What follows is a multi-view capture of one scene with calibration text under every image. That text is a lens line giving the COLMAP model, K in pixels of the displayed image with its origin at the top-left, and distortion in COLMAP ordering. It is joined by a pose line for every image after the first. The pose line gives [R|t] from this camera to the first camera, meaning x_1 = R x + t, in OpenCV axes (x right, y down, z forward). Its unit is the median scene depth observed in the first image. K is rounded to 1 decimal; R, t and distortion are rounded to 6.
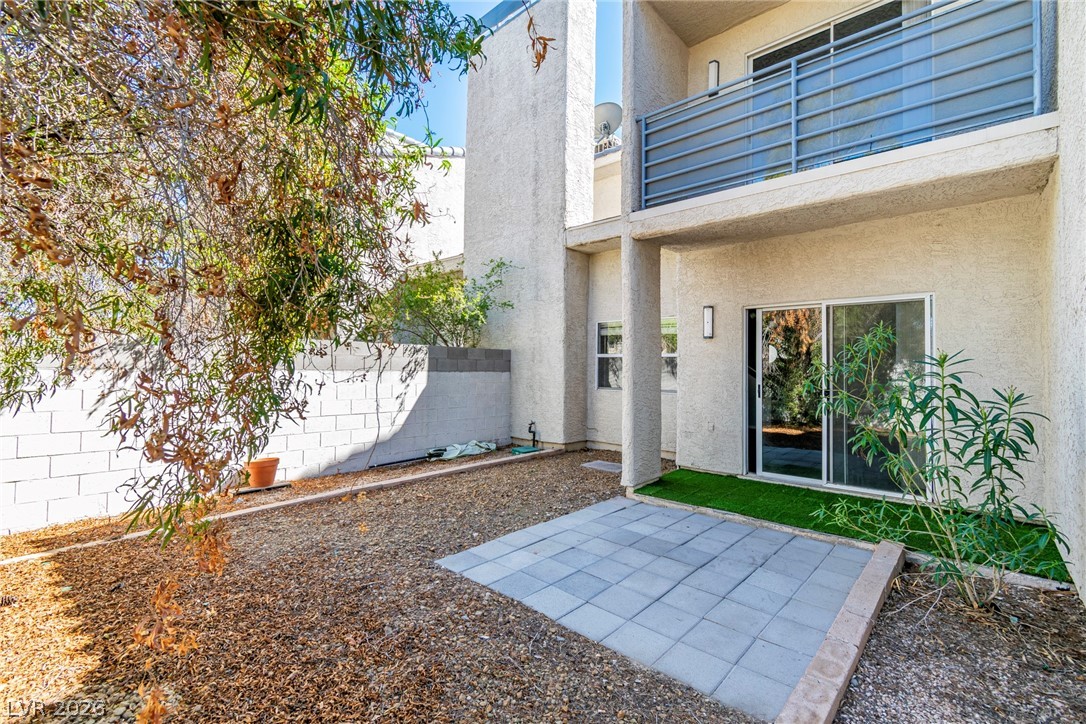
lens RADIAL K [[480.1, 0, 543.9], [0, 480.1, 364.5], [0, 0, 1]] dist [0.003180, -0.000428]
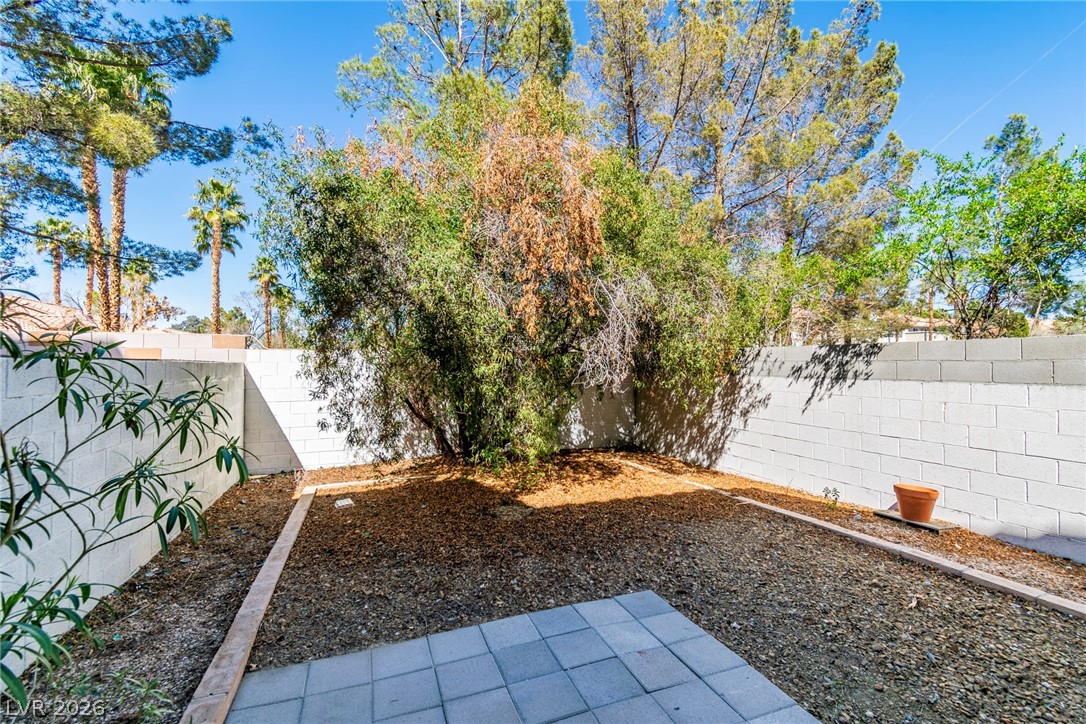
lens RADIAL K [[480.1, 0, 552.8], [0, 480.1, 361.6], [0, 0, 1]] dist [0.003180, -0.000428]
pose [[-0.440173, -0.013773, -0.897808, 0.675903], [0.002222, 0.999863, -0.016428, -0.017769], [0.897910, -0.009226, -0.440082, 1.206350]]
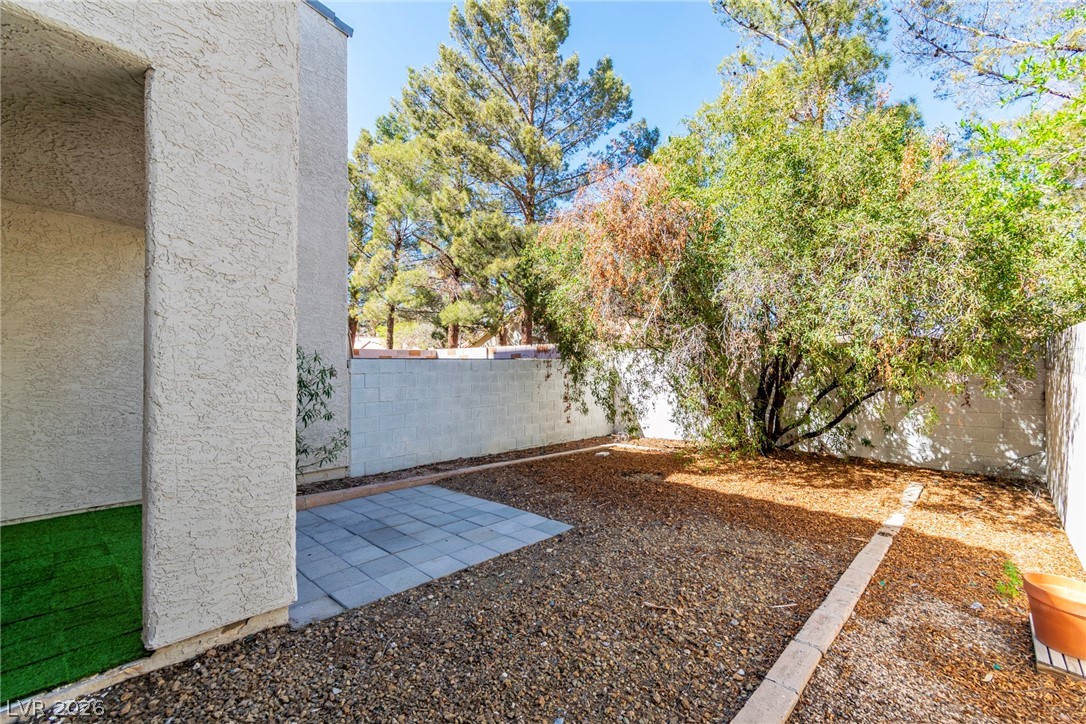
lens RADIAL K [[480.1, 0, 542.1], [0, 480.1, 363.8], [0, 0, 1]] dist [0.003180, -0.000428]
pose [[-0.999405, -0.000694, 0.034490, -0.182882], [-0.000840, 0.999991, -0.004223, -0.009181], [-0.034487, -0.004250, -0.999396, 2.188117]]
